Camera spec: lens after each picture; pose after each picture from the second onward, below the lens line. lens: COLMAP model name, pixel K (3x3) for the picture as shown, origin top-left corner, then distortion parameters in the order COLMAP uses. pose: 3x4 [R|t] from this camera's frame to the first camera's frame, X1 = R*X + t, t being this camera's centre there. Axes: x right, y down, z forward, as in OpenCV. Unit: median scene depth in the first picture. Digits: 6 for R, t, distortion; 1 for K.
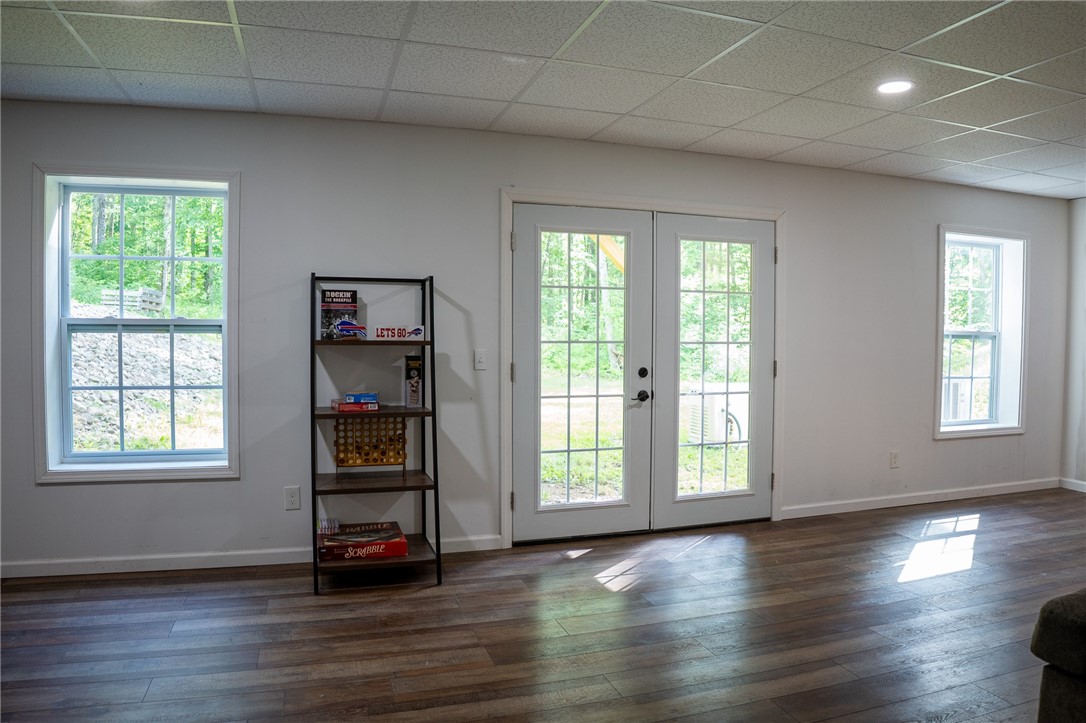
lens RADIAL K [[716.0, 0, 543.0], [0, 716.0, 361.5], [0, 0, 1]] dist [-0.139218, 0.045283]
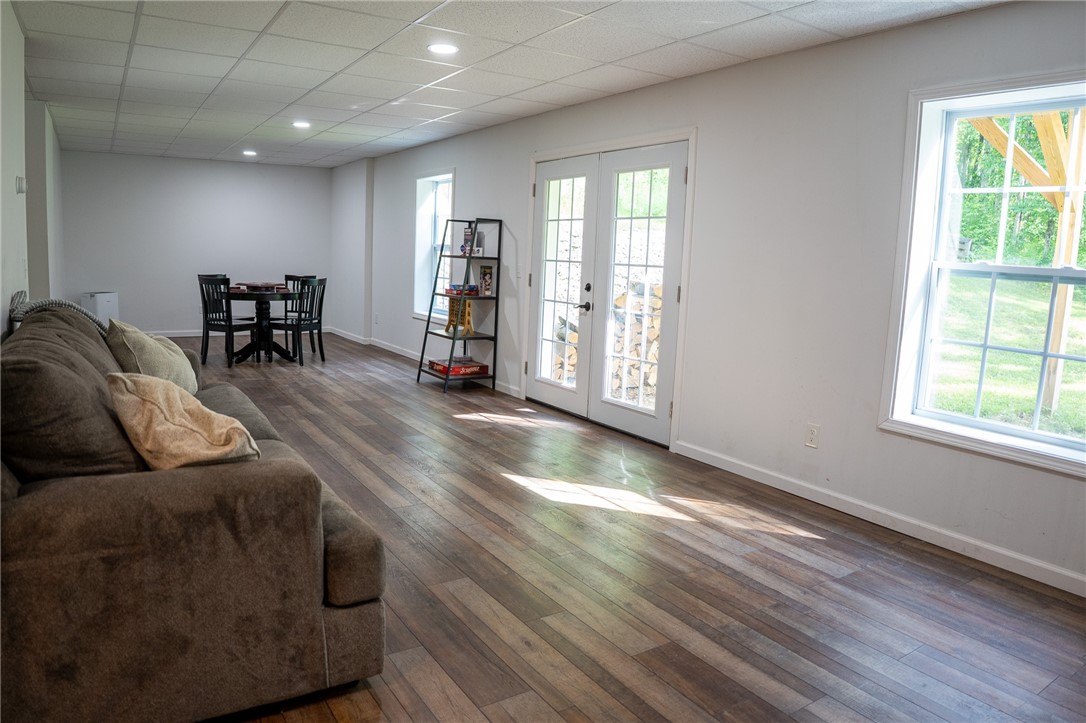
lens RADIAL K [[716.0, 0, 543.0], [0, 716.0, 361.5], [0, 0, 1]] dist [-0.139218, 0.045283]
pose [[0.263707, 0.146752, -0.953374, 1.363044], [-0.076143, 0.988442, 0.131089, -0.014261], [0.961593, 0.038024, 0.271833, 0.625049]]
